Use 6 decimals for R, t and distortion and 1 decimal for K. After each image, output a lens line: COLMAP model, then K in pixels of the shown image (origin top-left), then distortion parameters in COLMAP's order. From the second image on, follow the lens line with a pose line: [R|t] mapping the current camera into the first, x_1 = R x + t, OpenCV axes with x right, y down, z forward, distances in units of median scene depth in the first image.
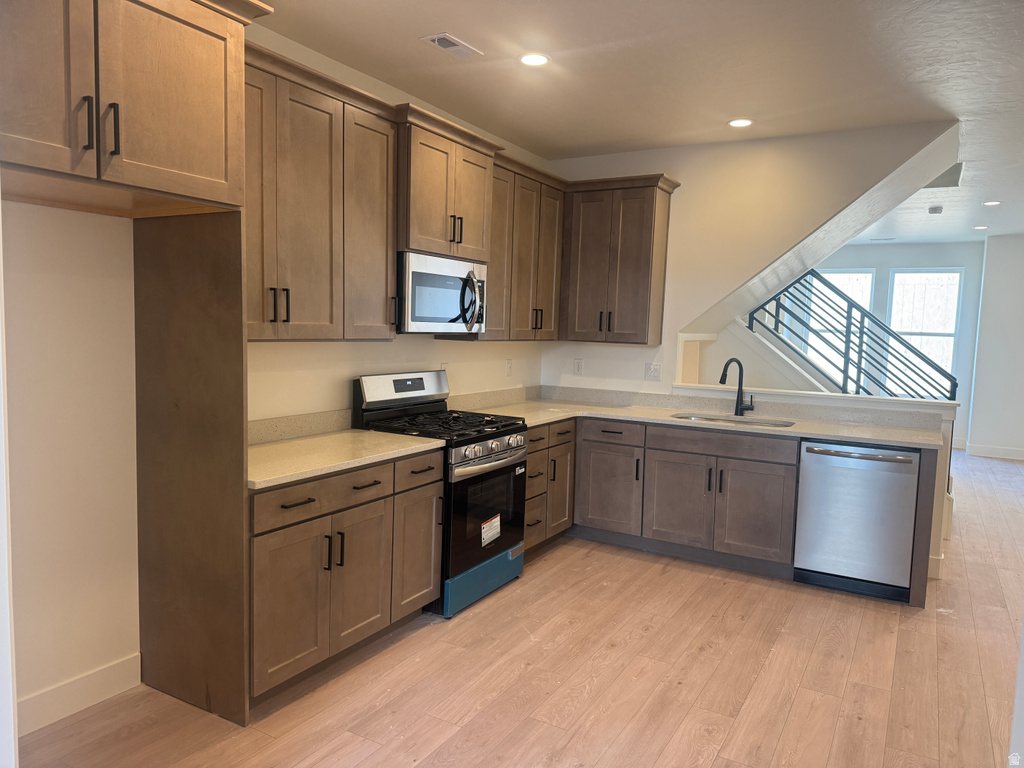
lens RADIAL K [[728.7, 0, 512.0], [0, 728.7, 384.0], [0, 0, 1]] dist [0.173256, -0.218700]
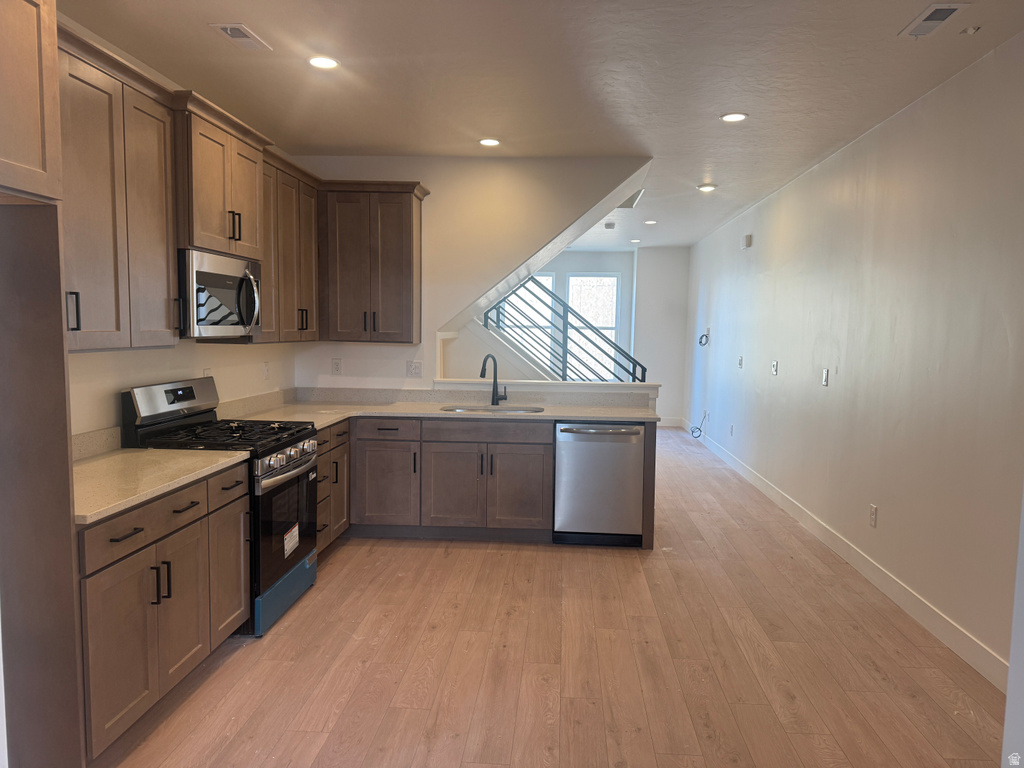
lens RADIAL K [[728.7, 0, 512.0], [0, 728.7, 384.0], [0, 0, 1]] dist [0.173256, -0.218700]
pose [[0.903943, -0.051418, 0.424551, -0.172861], [0.048365, 0.998668, 0.017971, -0.009737], [-0.424909, 0.004288, 0.905226, -0.011027]]
